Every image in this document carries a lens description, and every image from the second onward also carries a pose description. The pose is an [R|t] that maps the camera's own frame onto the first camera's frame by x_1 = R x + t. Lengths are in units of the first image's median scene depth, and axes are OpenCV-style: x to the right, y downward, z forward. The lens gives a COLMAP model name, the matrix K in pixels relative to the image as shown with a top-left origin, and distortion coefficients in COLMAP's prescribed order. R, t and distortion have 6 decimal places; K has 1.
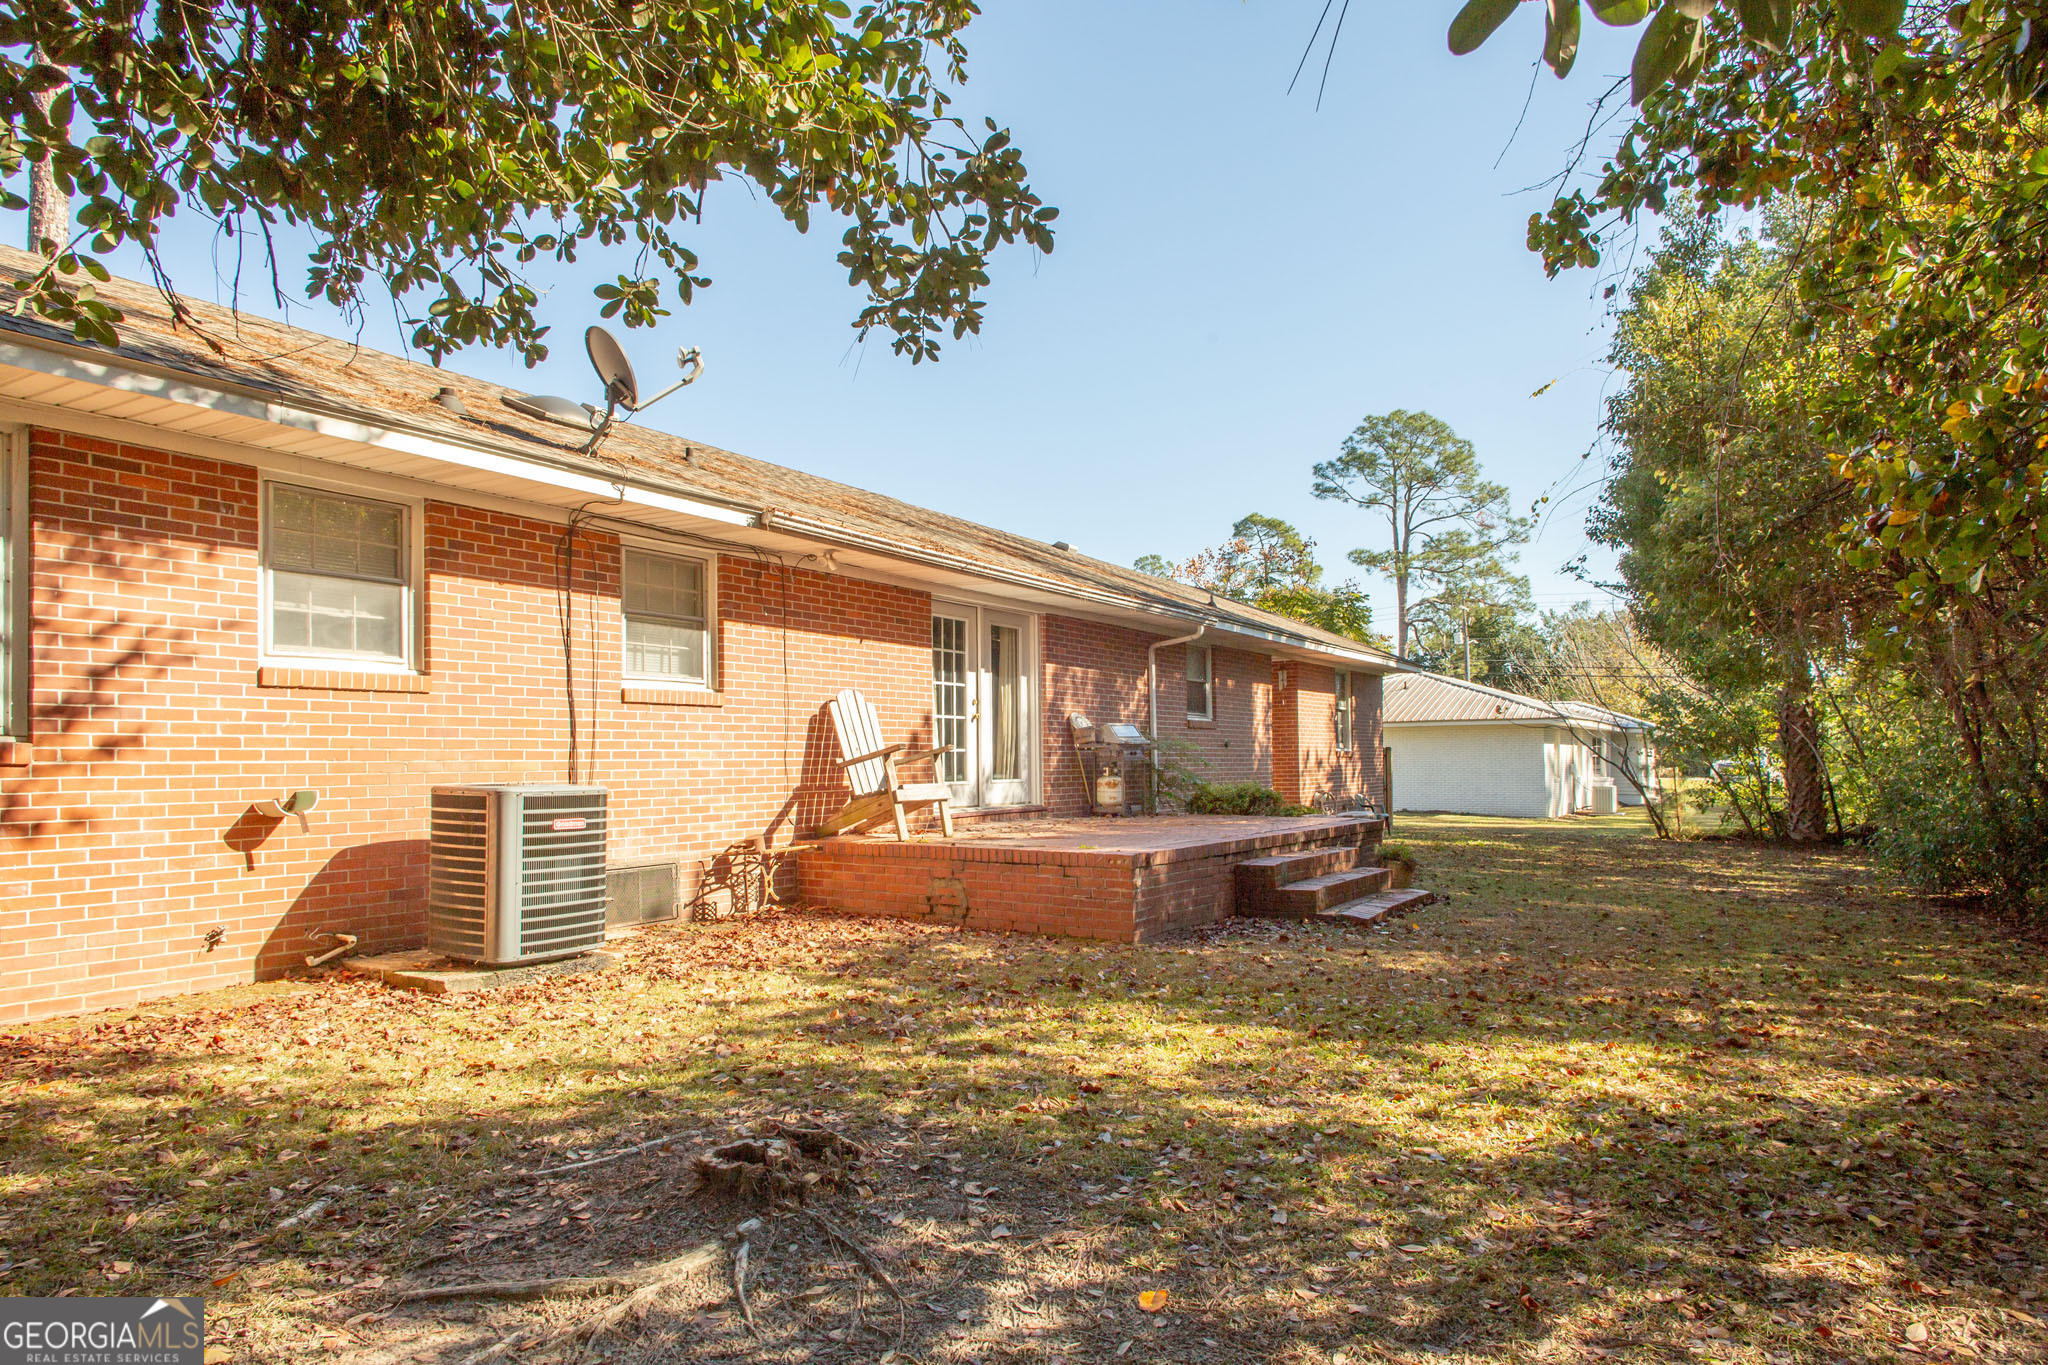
lens RADIAL K [[1166.4, 0, 1028.1], [0, 1166.4, 649.7], [0, 0, 1]] dist [0.018710, 0.000433]
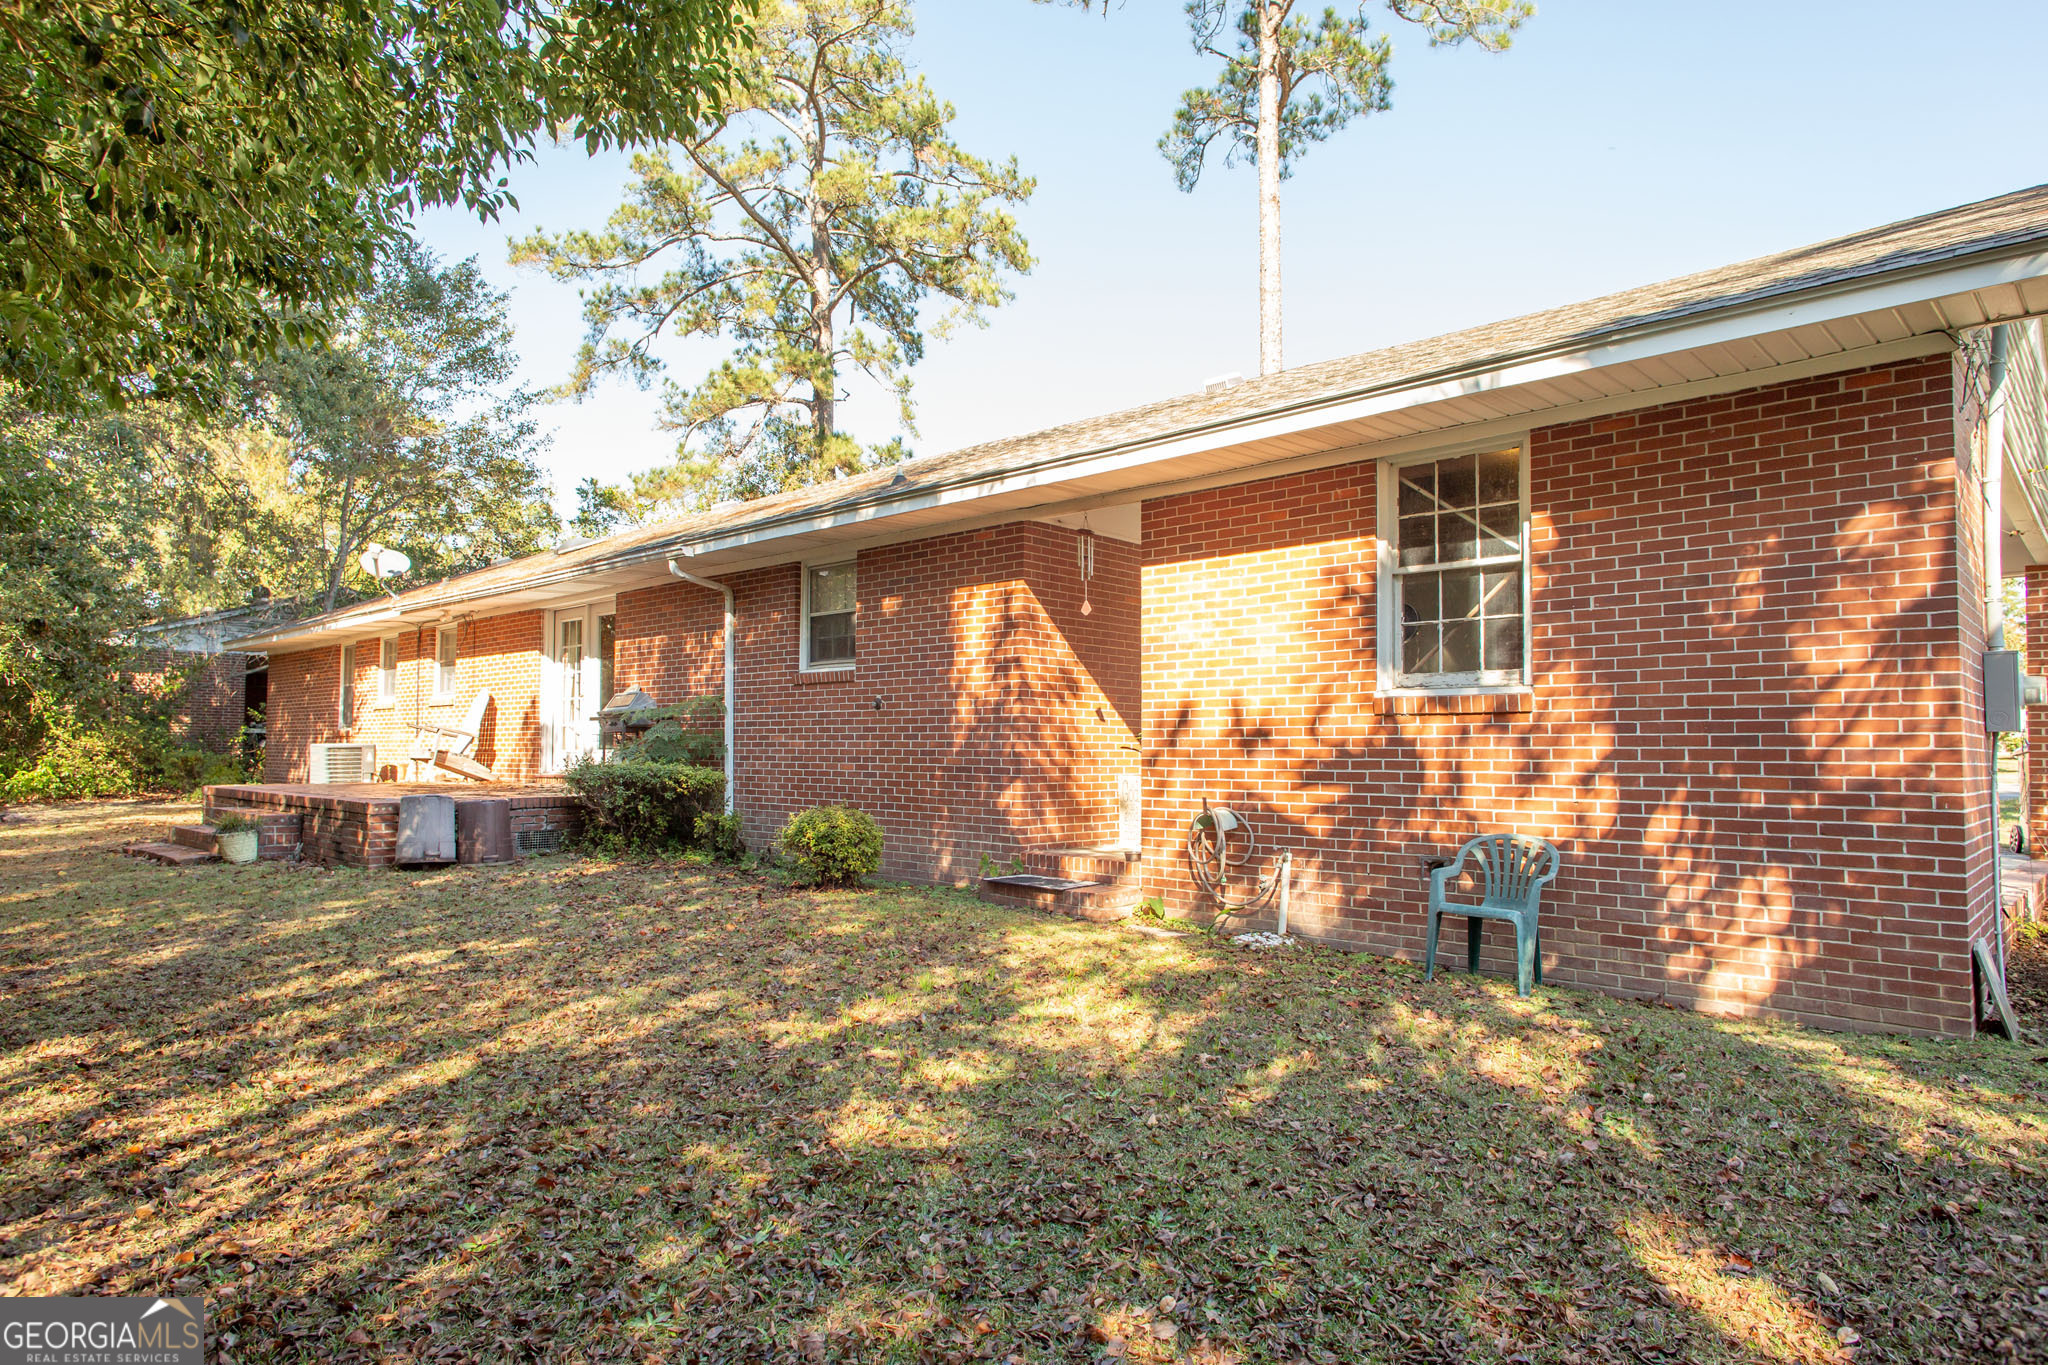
lens RADIAL K [[1174.5, 0, 1024.6], [0, 1174.5, 741.4], [0, 0, 1]] dist [0.018155, 0.000891]
pose [[-0.169441, -0.006948, -0.985516, 0.866572], [0.083390, 0.996288, -0.021362, 0.134880], [0.982006, -0.085802, -0.168233, 1.327635]]
